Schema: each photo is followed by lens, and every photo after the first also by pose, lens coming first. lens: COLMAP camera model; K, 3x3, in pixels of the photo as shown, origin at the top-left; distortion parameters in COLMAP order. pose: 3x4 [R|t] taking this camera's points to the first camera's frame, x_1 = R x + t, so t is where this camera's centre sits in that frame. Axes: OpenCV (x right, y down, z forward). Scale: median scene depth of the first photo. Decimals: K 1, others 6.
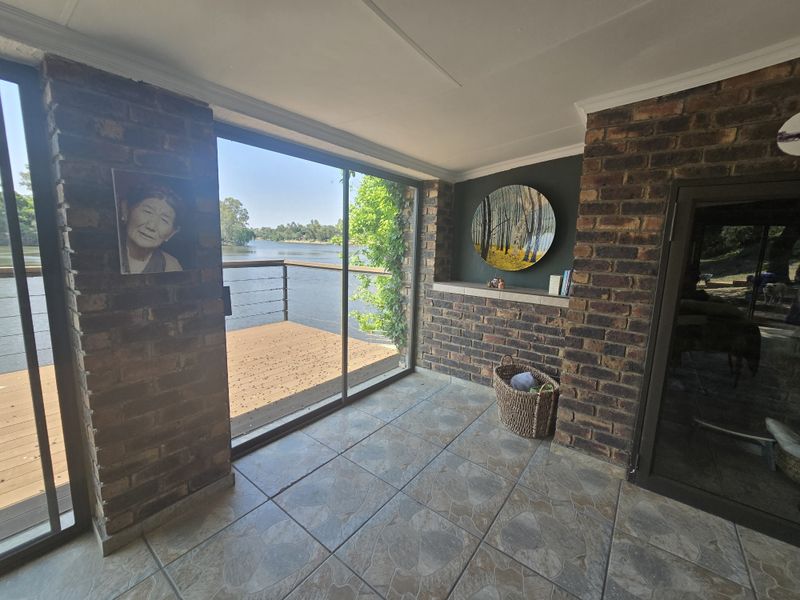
lens RADIAL K [[323.9, 0, 396.3], [0, 323.9, 289.4], [0, 0, 1]] dist [0.003206, 0.000180]
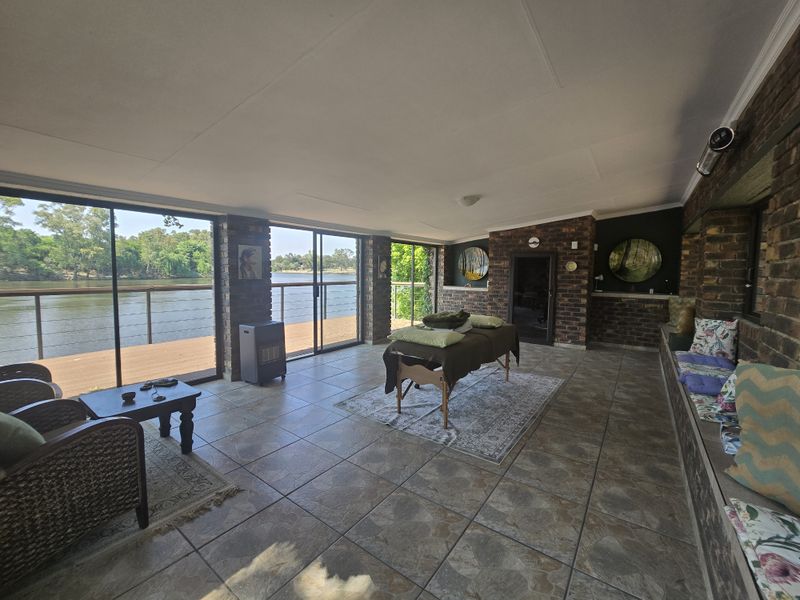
lens RADIAL K [[328.6, 0, 400.4], [0, 328.6, 295.9], [0, 0, 1]] dist [-0.003082, -0.000089]
pose [[0.999091, -0.022061, 0.036467, -0.285937], [0.024435, 0.997520, -0.066012, 0.198759], [-0.034920, 0.066843, 0.997152, -1.376144]]
